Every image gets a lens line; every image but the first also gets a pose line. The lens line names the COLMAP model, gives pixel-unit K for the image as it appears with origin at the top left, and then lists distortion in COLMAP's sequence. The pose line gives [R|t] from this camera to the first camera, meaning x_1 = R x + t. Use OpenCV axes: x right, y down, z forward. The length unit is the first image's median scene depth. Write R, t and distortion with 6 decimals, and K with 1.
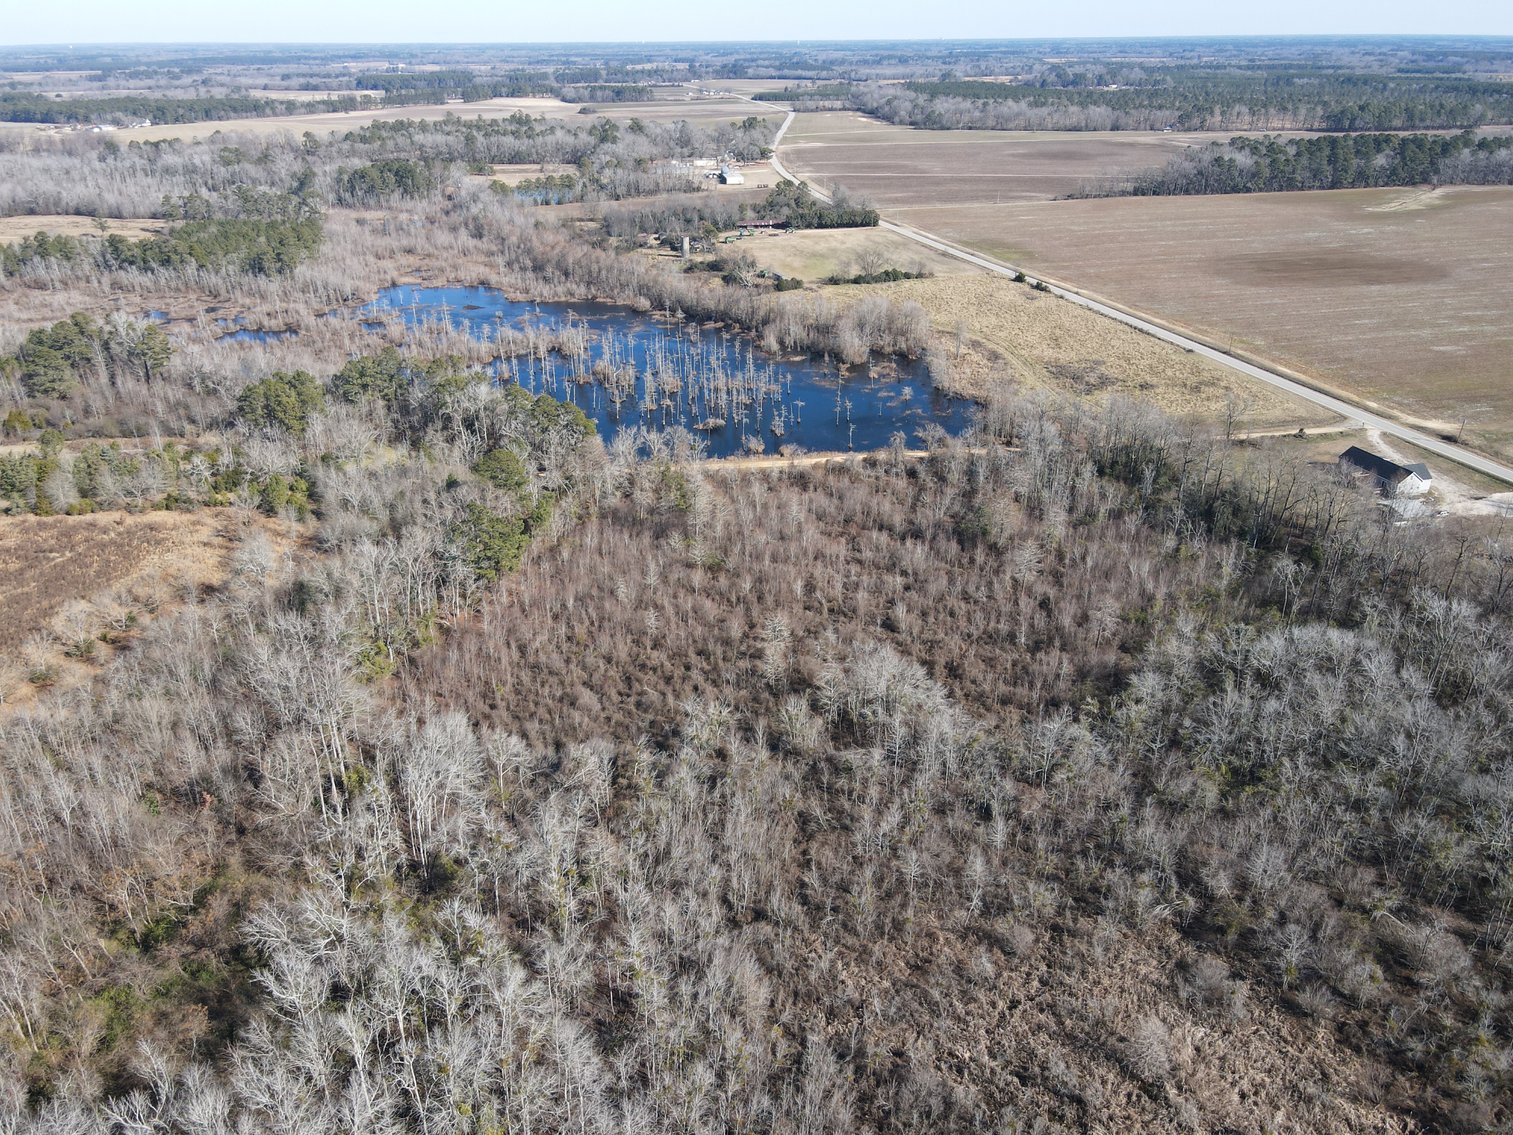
lens RADIAL K [[1108.4, 0, 748.0], [0, 1108.4, 566.5], [0, 0, 1]] dist [0.000952, 0.028307]
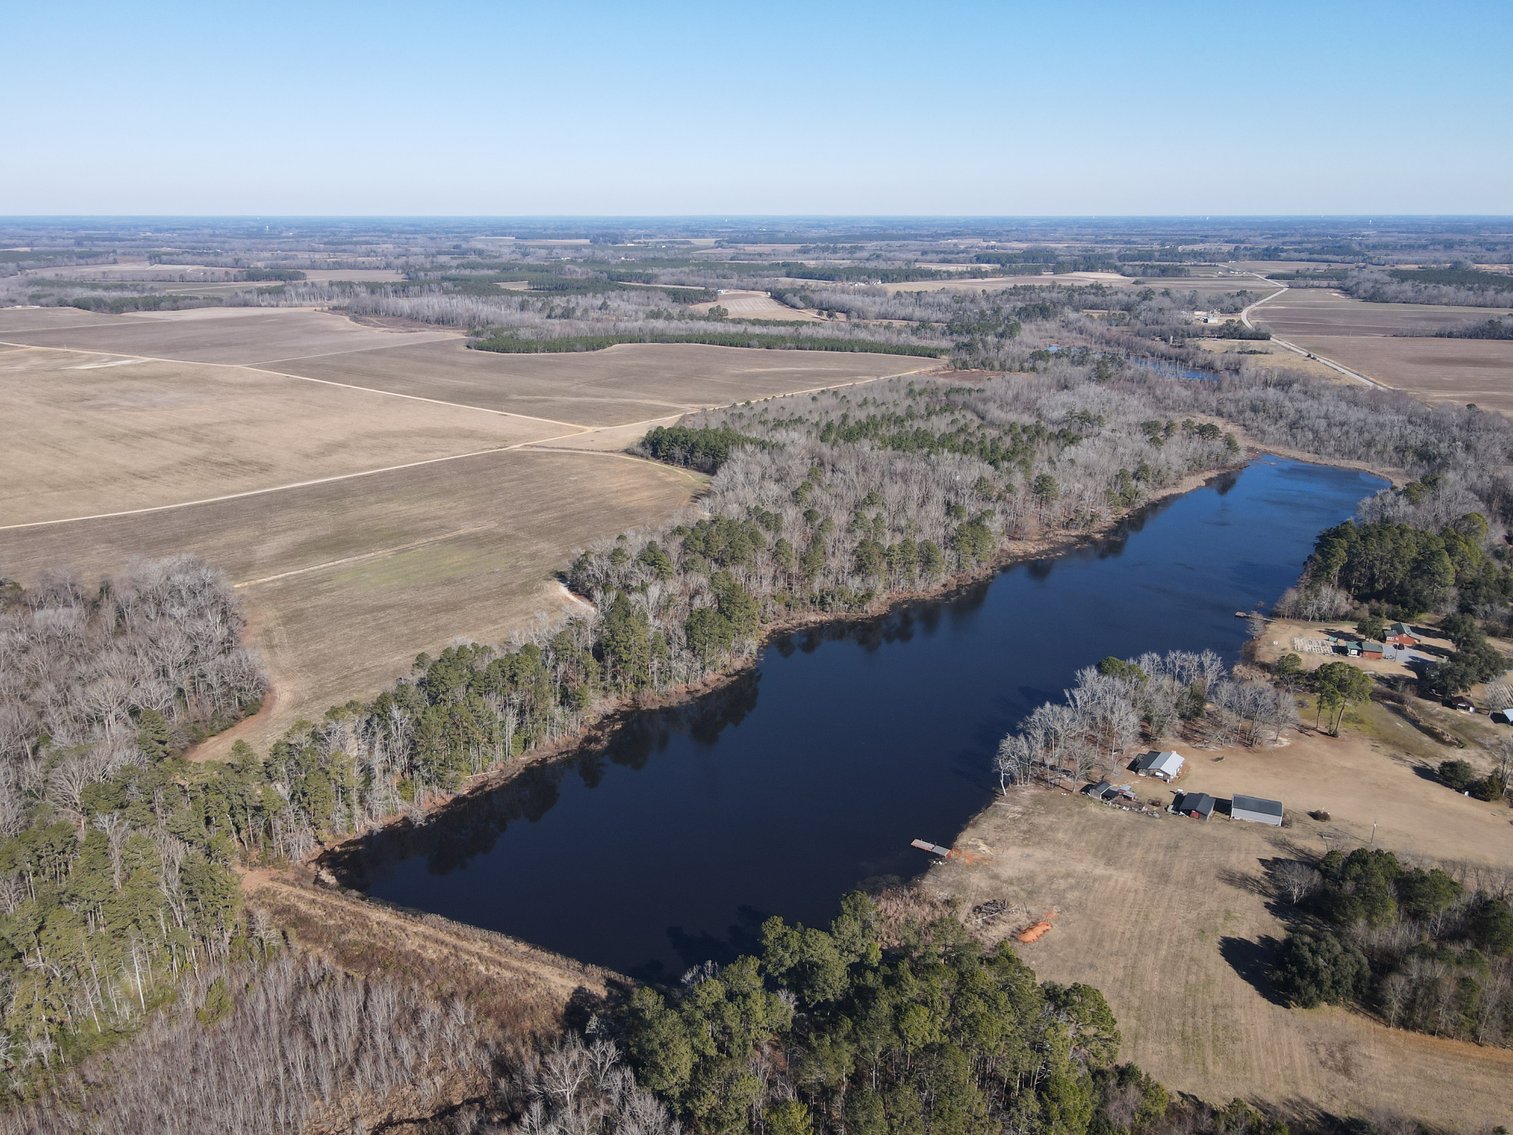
lens RADIAL K [[1108.4, 0, 748.0], [0, 1108.4, 566.5], [0, 0, 1]] dist [0.000952, 0.028307]
pose [[0.894501, 0.143881, -0.423281, 0.201687], [-0.198627, 0.976121, -0.087948, 0.555152], [0.400520, 0.162745, 0.901720, -1.385321]]
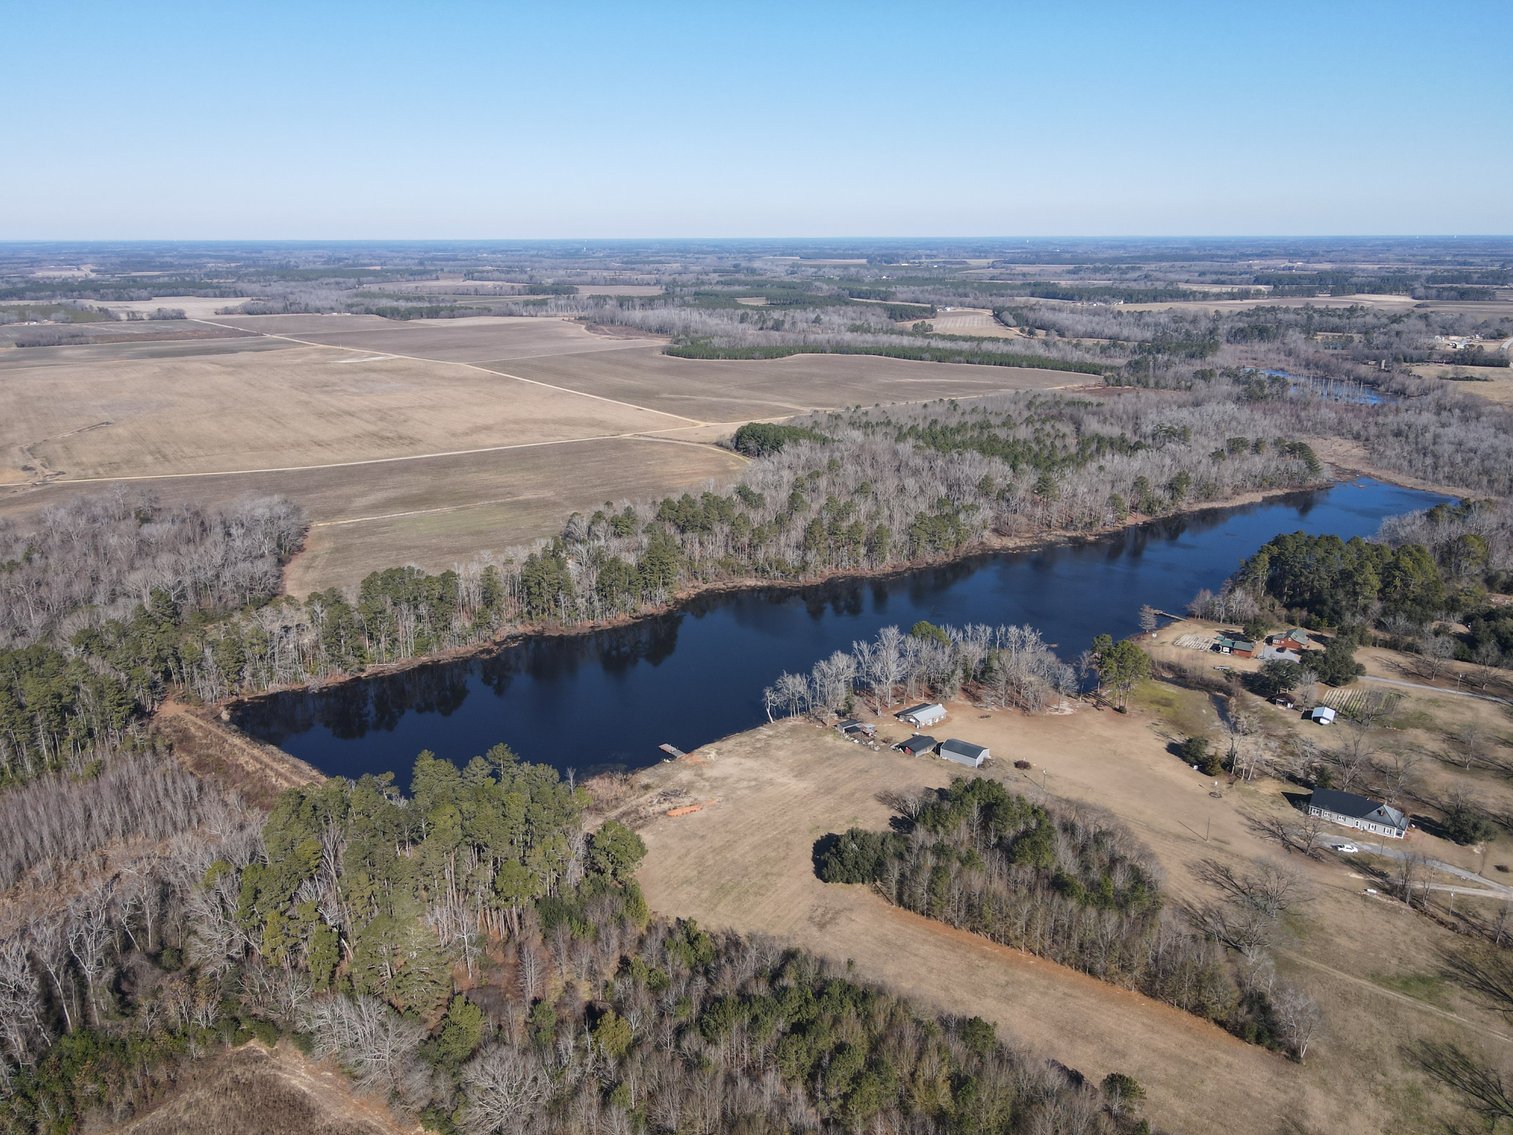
lens RADIAL K [[1115.2, 0, 747.5], [0, 1115.2, 548.1], [0, 0, 1]] dist [-0.006204, 0.043442]
pose [[0.745023, 0.186755, -0.640362, 0.474506], [-0.289746, 0.955314, -0.058495, 0.538473], [0.600823, 0.229123, 0.765842, -1.337108]]
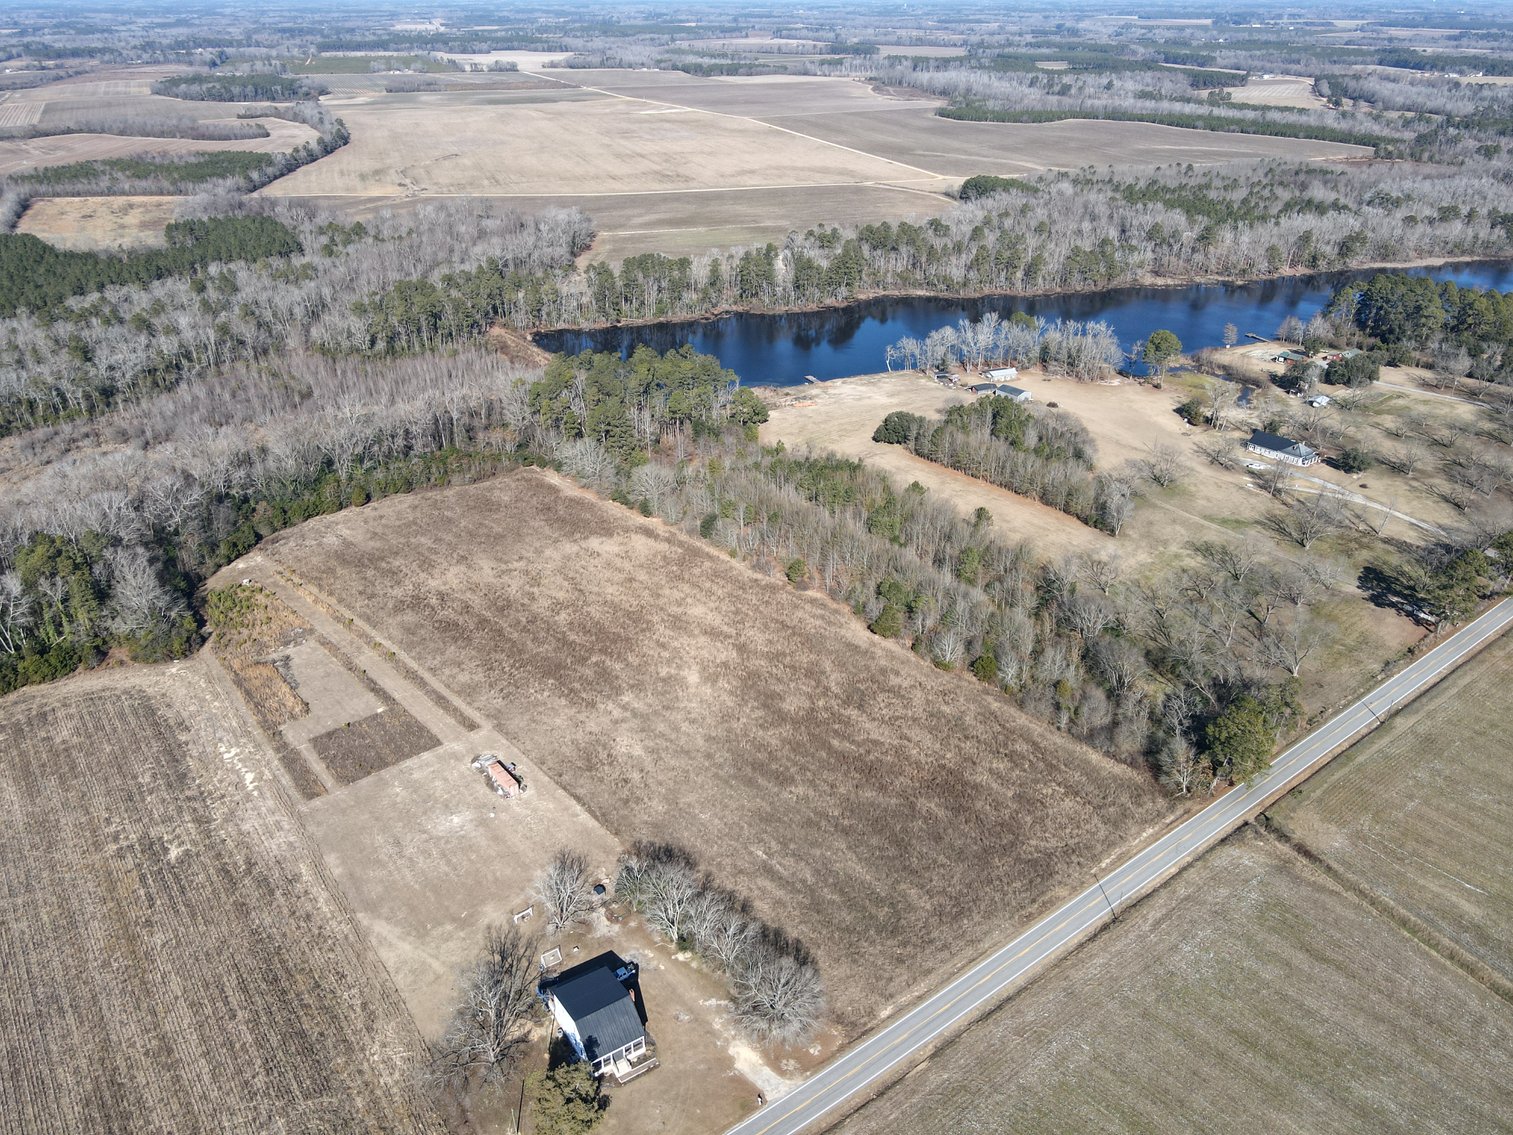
lens RADIAL K [[1108.4, 0, 748.0], [0, 1108.4, 566.5], [0, 0, 1]] dist [0.000952, 0.028307]
pose [[0.538412, 0.396928, -0.743345, 0.746938], [-0.368130, 0.904283, 0.216225, 0.582745], [0.758019, 0.157229, 0.632997, -1.434343]]
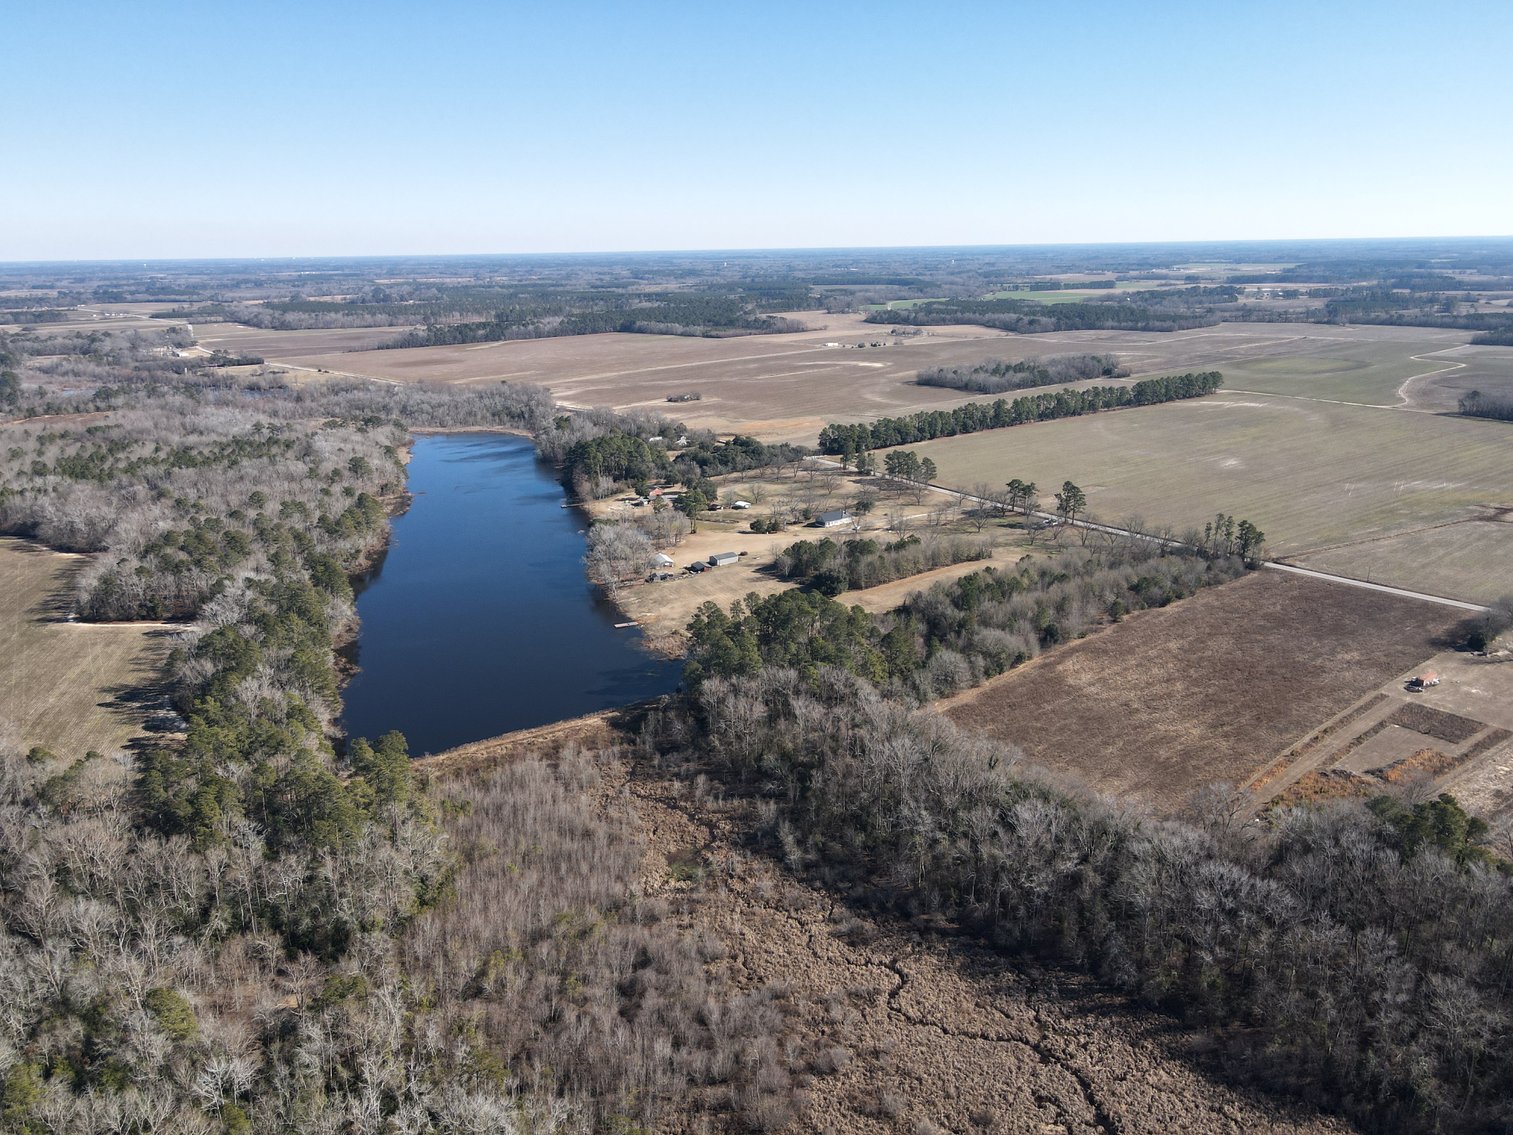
lens RADIAL K [[1104.5, 0, 748.0], [0, 1104.5, 563.3], [0, 0, 1]] dist [0.002440, 0.035322]
pose [[0.861446, -0.149023, 0.485493, -0.232643], [0.229313, 0.967114, -0.110030, 0.685503], [-0.453130, 0.206115, 0.867289, -1.640446]]
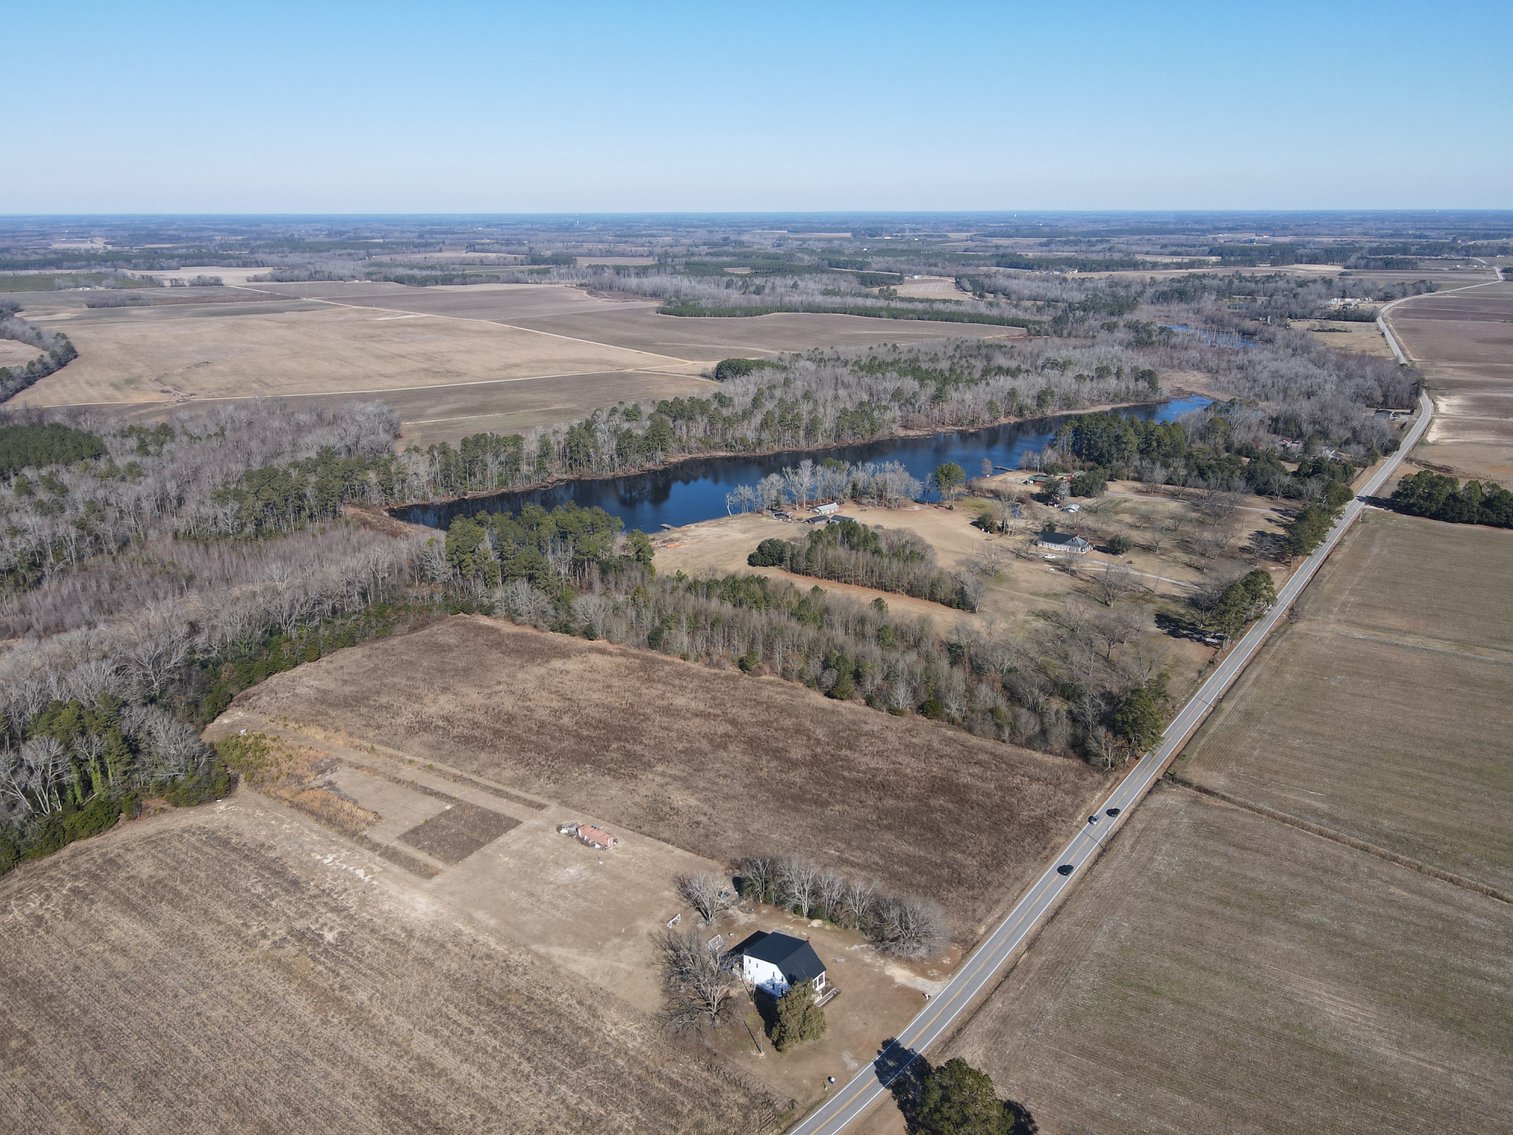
lens RADIAL K [[1108.4, 0, 748.0], [0, 1108.4, 566.5], [0, 0, 1]] dist [0.000952, 0.028307]
pose [[0.750104, 0.209386, -0.627297, 0.749313], [-0.287720, 0.957402, -0.024475, 0.656075], [0.595450, 0.198845, 0.778396, -1.584612]]
